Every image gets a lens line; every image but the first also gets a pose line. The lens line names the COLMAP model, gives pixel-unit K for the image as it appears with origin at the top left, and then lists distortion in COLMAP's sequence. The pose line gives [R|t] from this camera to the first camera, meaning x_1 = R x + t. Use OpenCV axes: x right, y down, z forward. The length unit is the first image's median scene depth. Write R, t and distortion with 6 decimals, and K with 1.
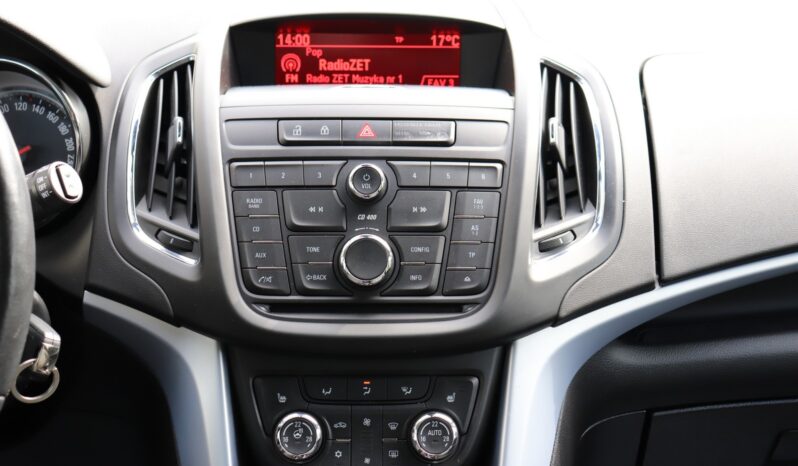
lens RADIAL K [[1174.8, 0, 401.4], [0, 1174.8, 240.2], [0, 0, 1]] dist [0.024022, 0.000000]
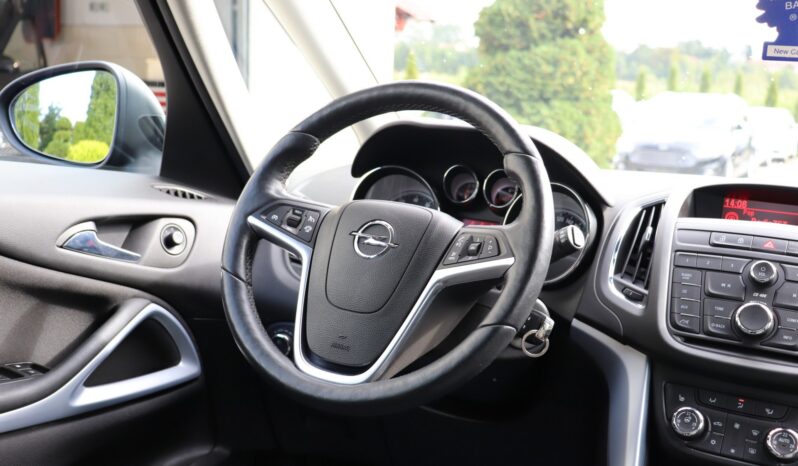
lens RADIAL K [[873.7, 0, 419.4], [0, 873.7, 238.1], [0, 0, 1]] dist [0.023067, 0.000000]
pose [[0.874451, 0.122900, -0.469288, 0.109031], [-0.238431, 0.951353, -0.195135, 0.236600], [0.422477, 0.282529, 0.861215, -0.191229]]
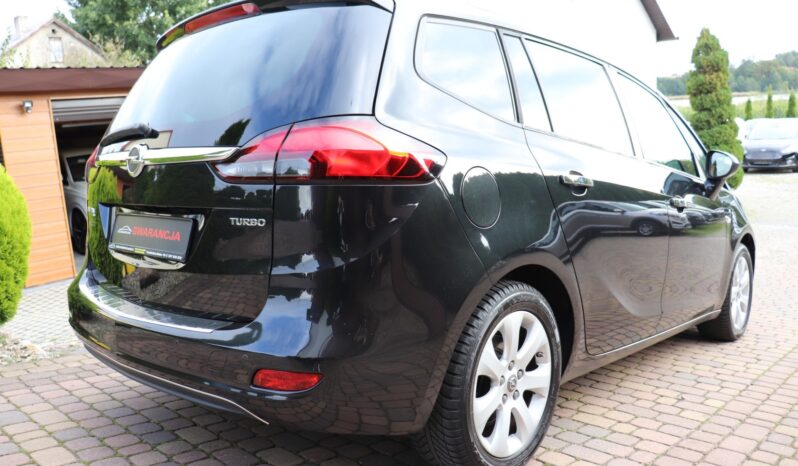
lens RADIAL K [[676.9, 0, 396.8], [0, 676.9, 229.8], [0, 0, 1]] dist [-0.154316, 0.137552]
pose [[0.732610, 0.075727, -0.676423, 2.384315], [-0.225132, 0.964815, -0.135820, 2.974678], [0.642338, 0.251787, 0.723882, -8.470497]]
